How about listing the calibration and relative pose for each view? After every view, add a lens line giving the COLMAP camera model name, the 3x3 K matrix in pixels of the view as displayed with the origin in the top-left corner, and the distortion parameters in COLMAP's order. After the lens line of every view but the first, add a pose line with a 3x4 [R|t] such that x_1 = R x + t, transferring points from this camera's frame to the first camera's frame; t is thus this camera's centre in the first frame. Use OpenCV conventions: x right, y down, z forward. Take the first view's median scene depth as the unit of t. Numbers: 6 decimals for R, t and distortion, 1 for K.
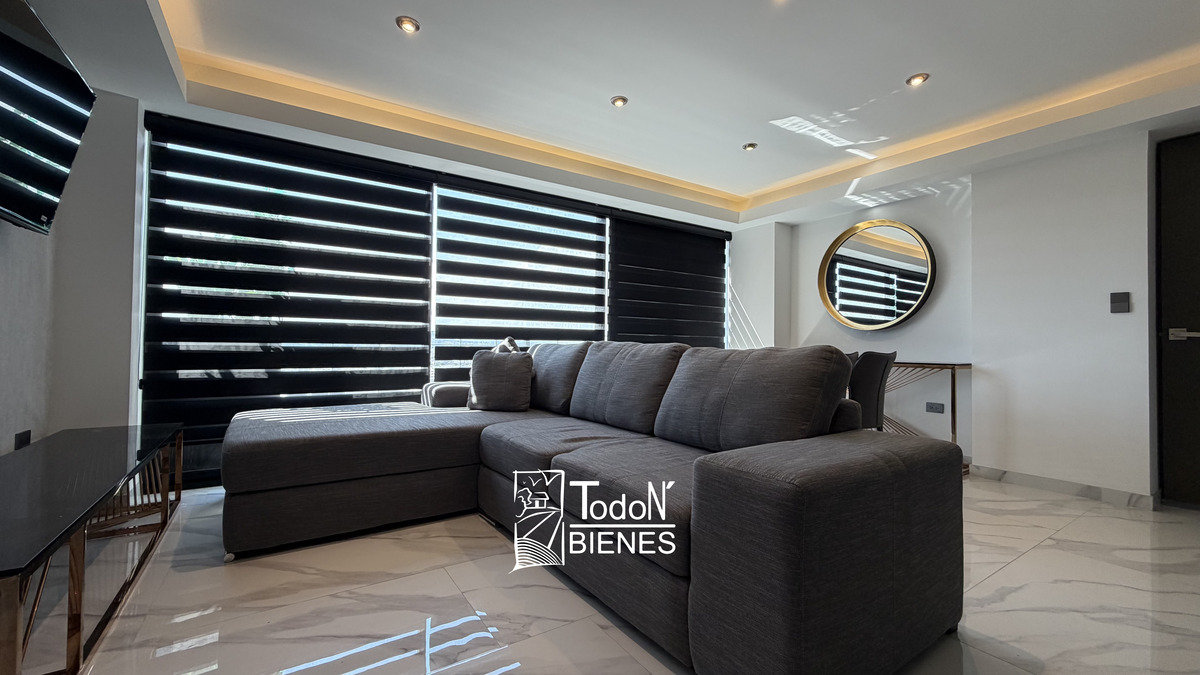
lens RADIAL K [[480.3, 0, 597.5], [0, 480.3, 337.6], [0, 0, 1]] dist [0.002042, 0.000177]
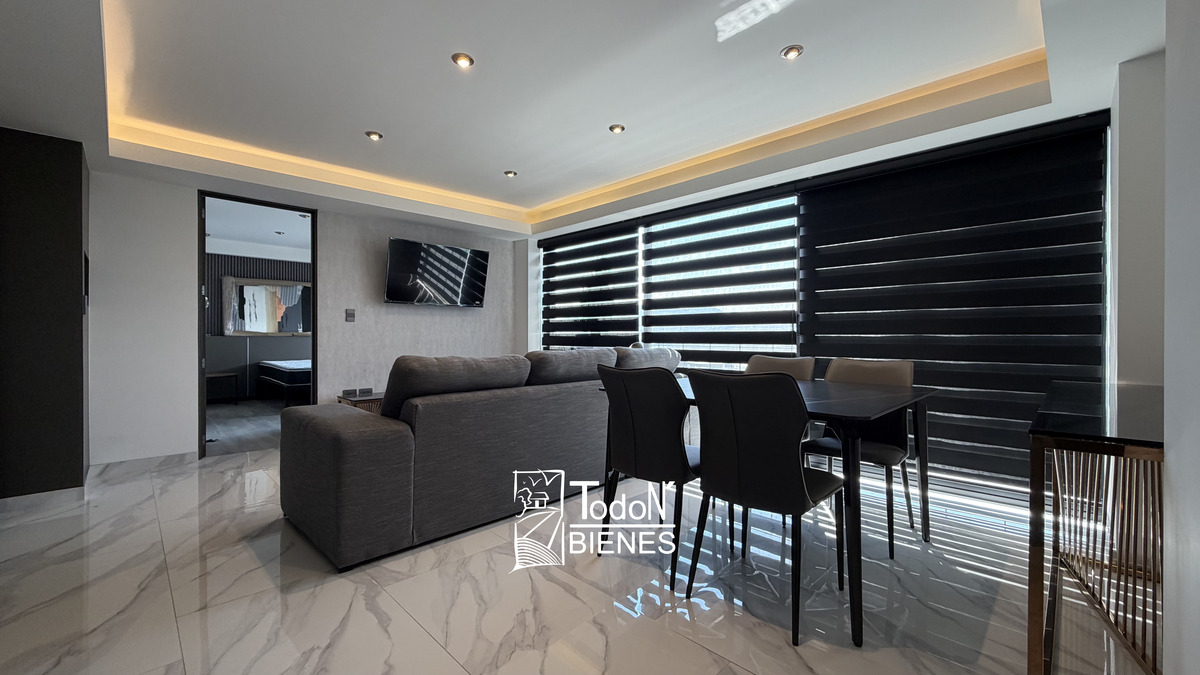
lens RADIAL K [[480.3, 0, 598.3], [0, 480.3, 340.7], [0, 0, 1]] dist [0.002042, 0.000177]
pose [[0.199462, -0.019994, -0.979701, 0.938823], [0.001913, 0.999798, -0.020015, 0.021778], [0.979904, 0.002118, 0.199460, 0.627938]]
